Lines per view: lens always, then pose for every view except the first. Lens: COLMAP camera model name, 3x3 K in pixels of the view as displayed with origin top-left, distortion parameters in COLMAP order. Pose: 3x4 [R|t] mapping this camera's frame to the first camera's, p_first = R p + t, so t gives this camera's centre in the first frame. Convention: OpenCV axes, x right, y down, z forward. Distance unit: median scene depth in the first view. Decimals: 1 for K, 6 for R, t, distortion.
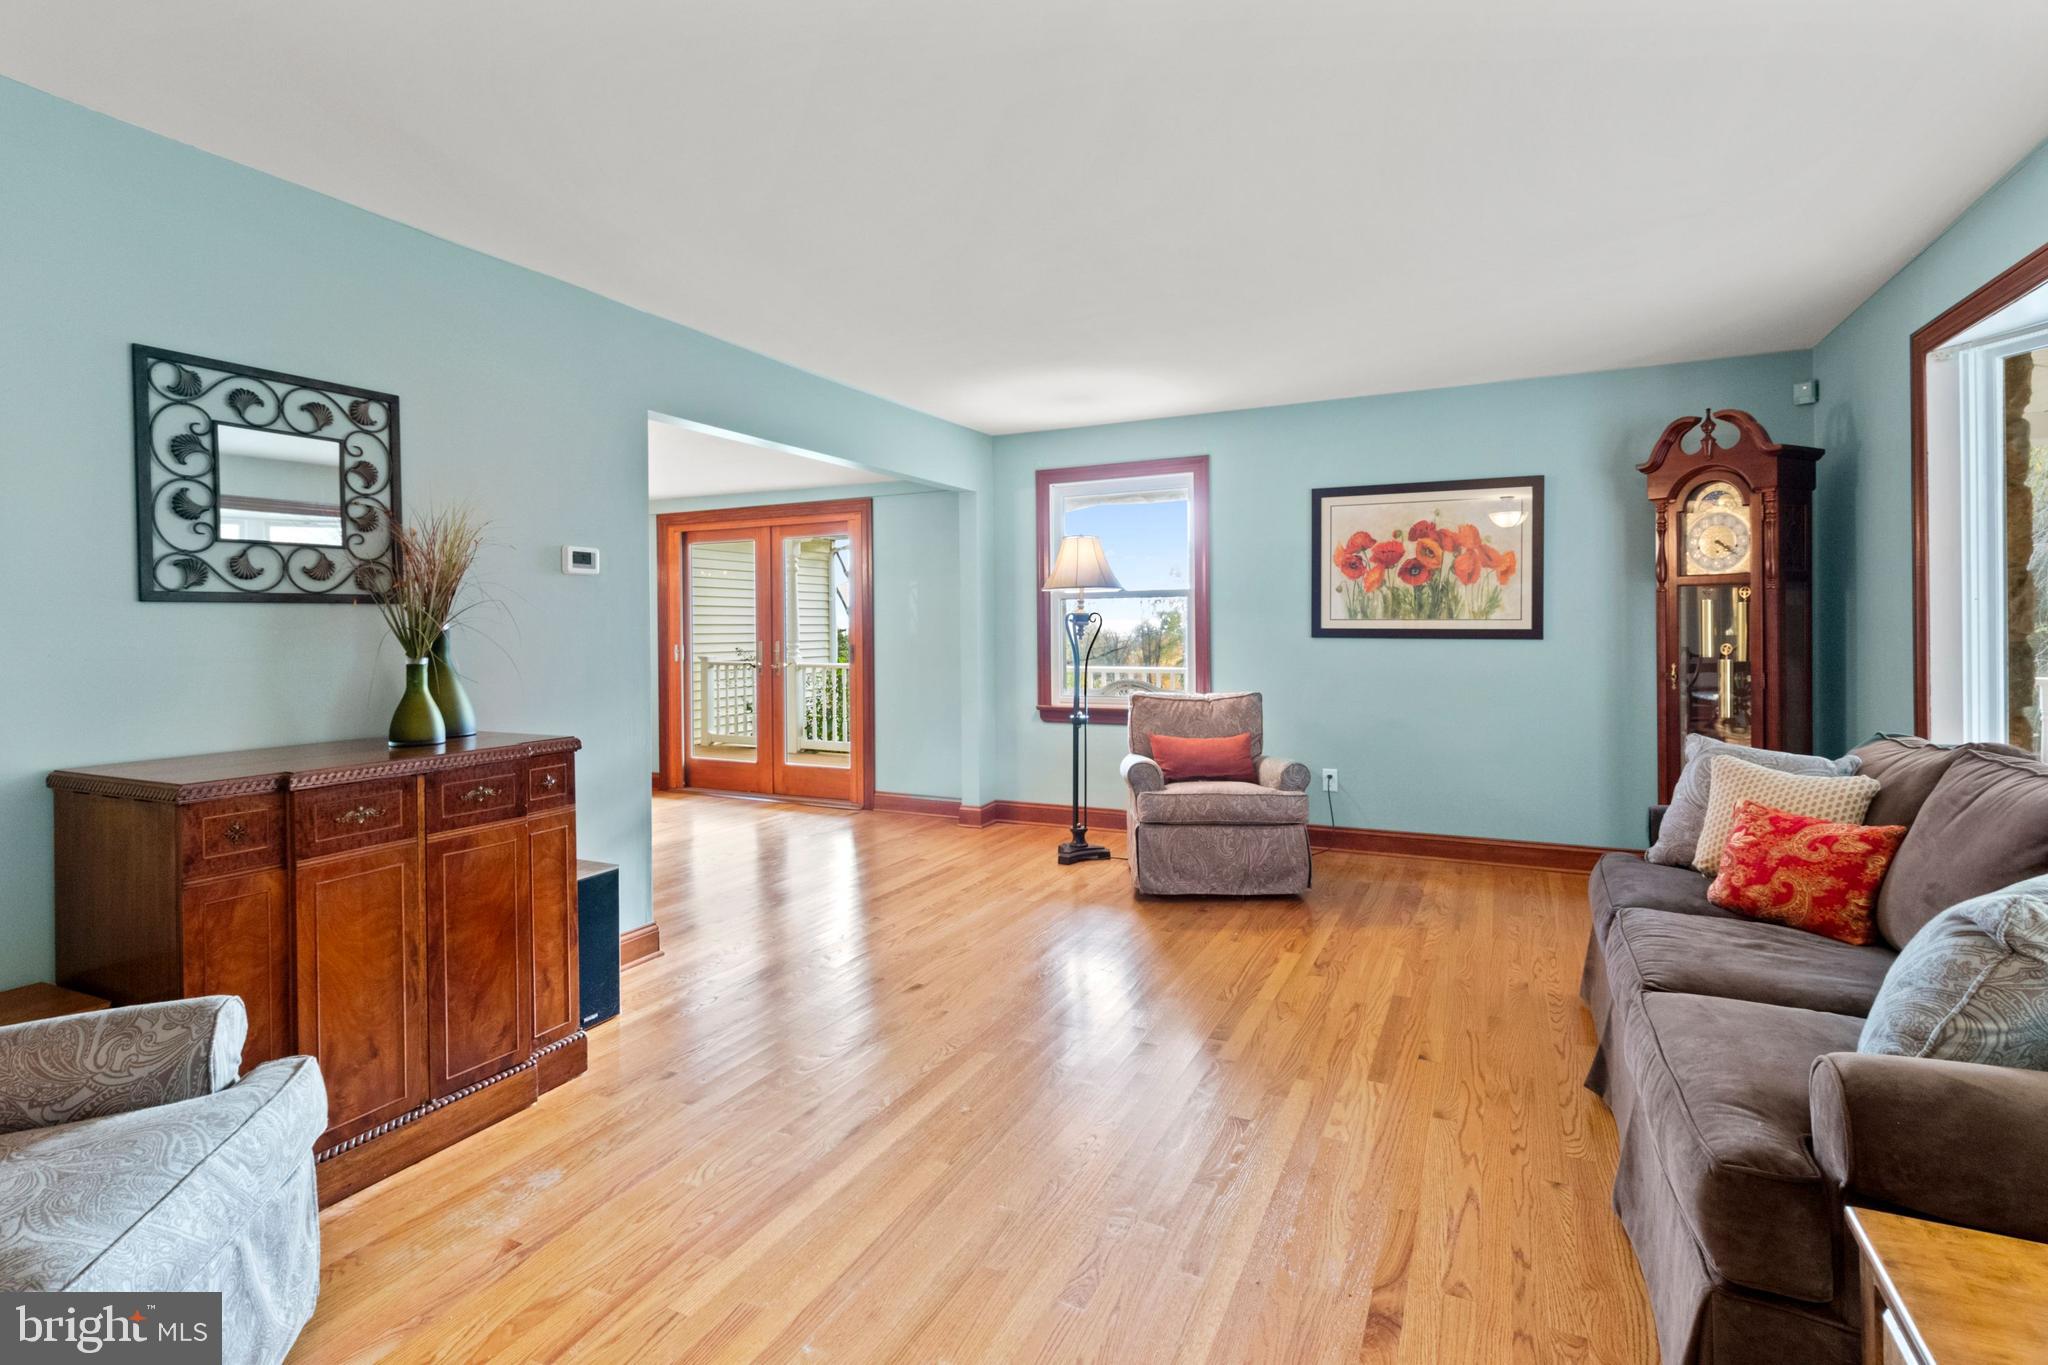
lens RADIAL K [[974.5, 0, 1018.7], [0, 974.5, 638.2], [0, 0, 1]] dist [-0.000053, 0.000261]
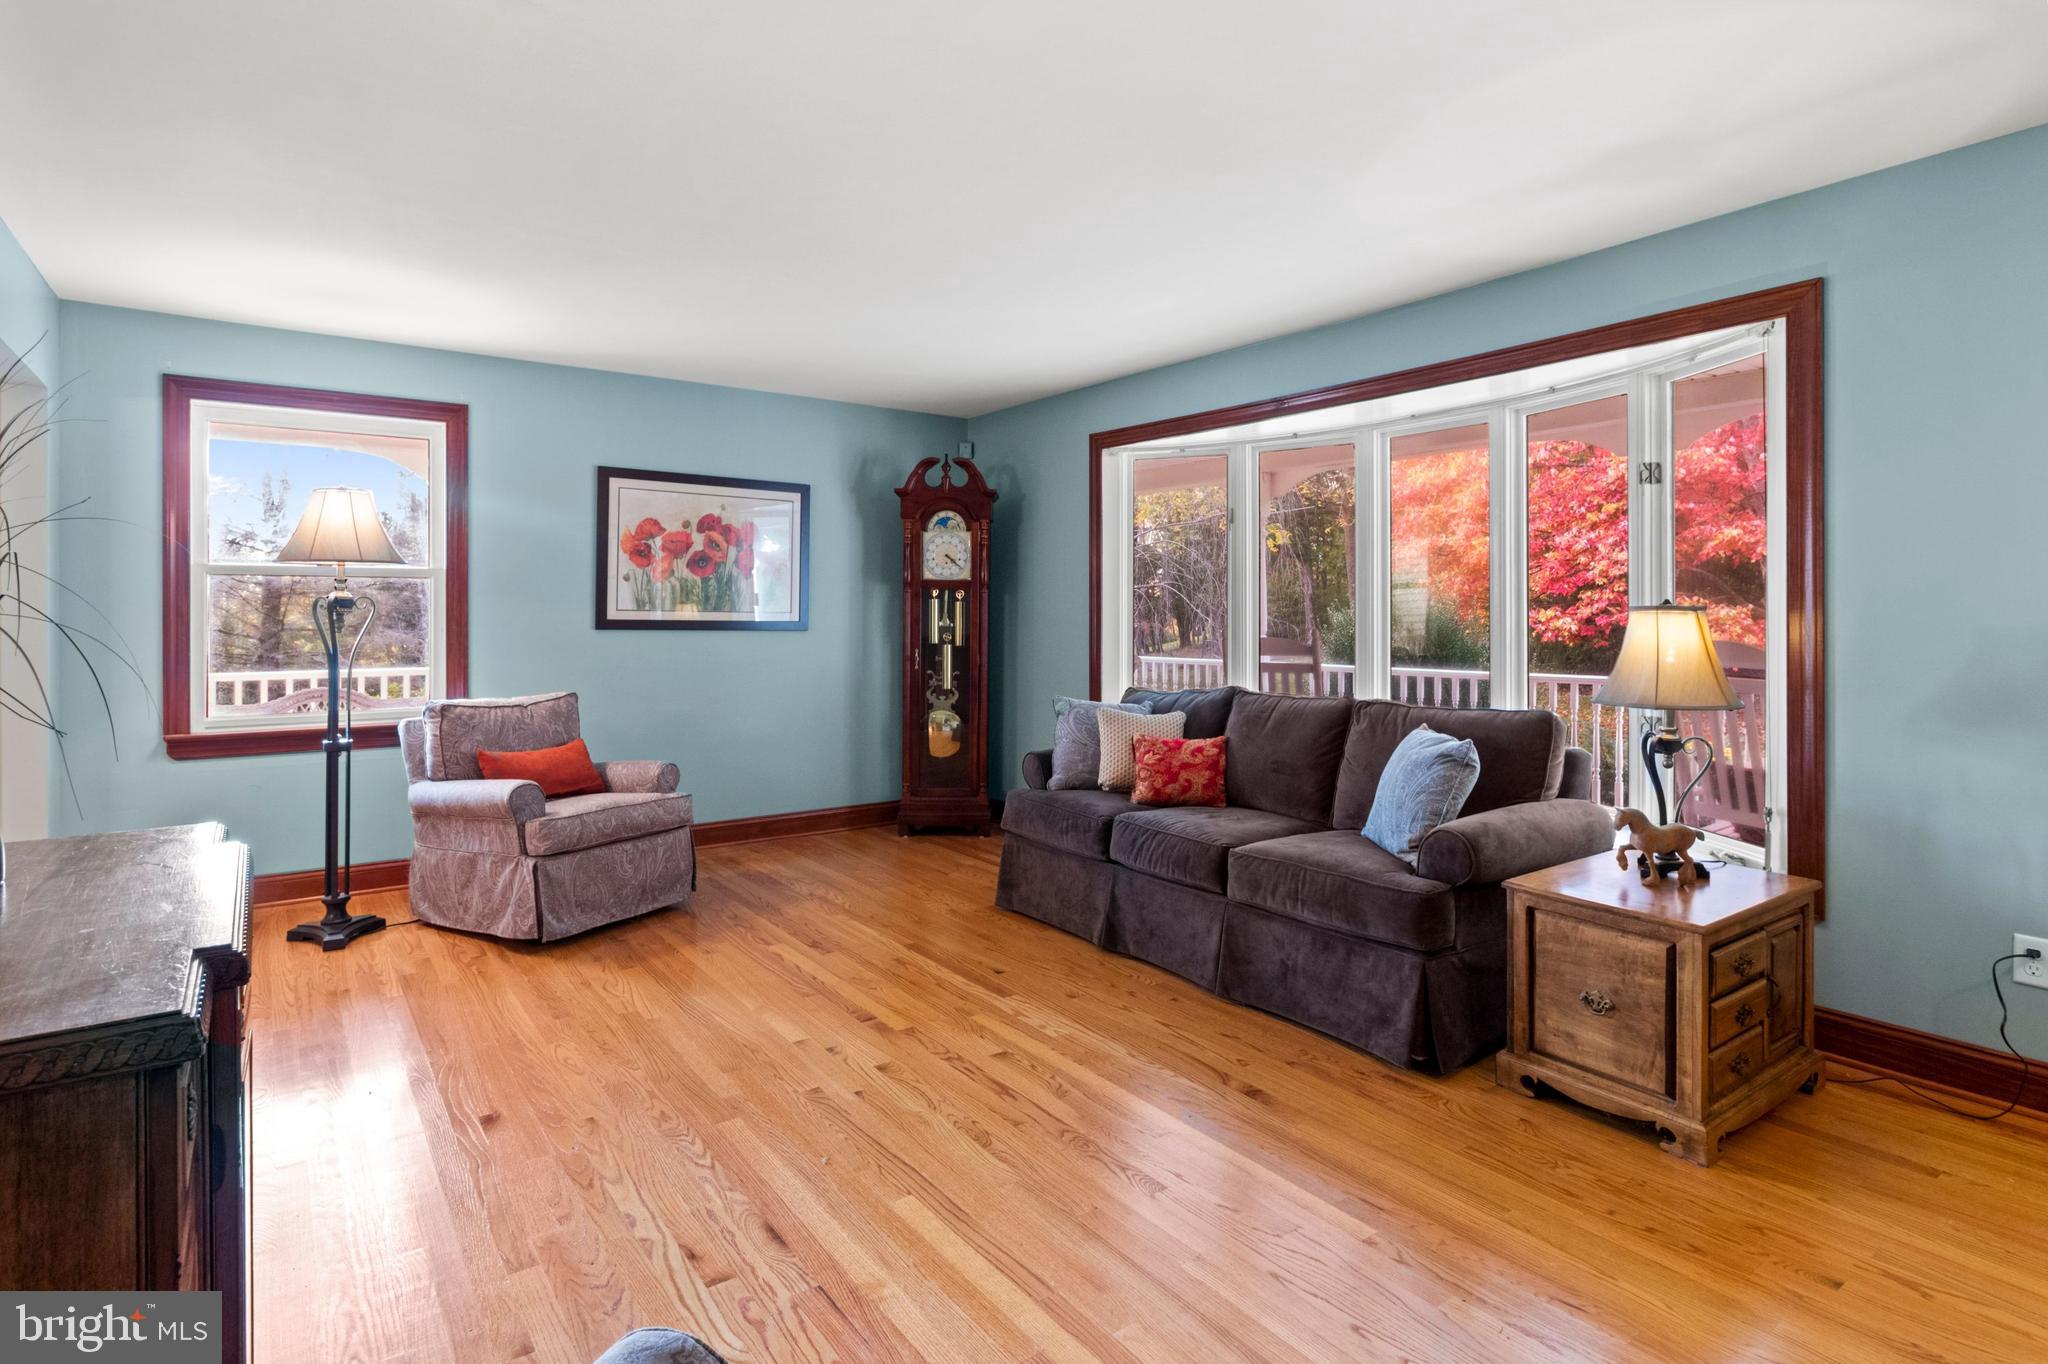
lens RADIAL K [[1061.6, 0, 1042.3], [0, 1061.6, 625.2], [0, 0, 1]] dist [-0.003133, -0.000180]
pose [[0.456043, 0.000440, 0.889957, -0.417385], [0.004404, 0.999987, -0.002751, -0.000142], [-0.889947, 0.005174, 0.456035, 0.192856]]
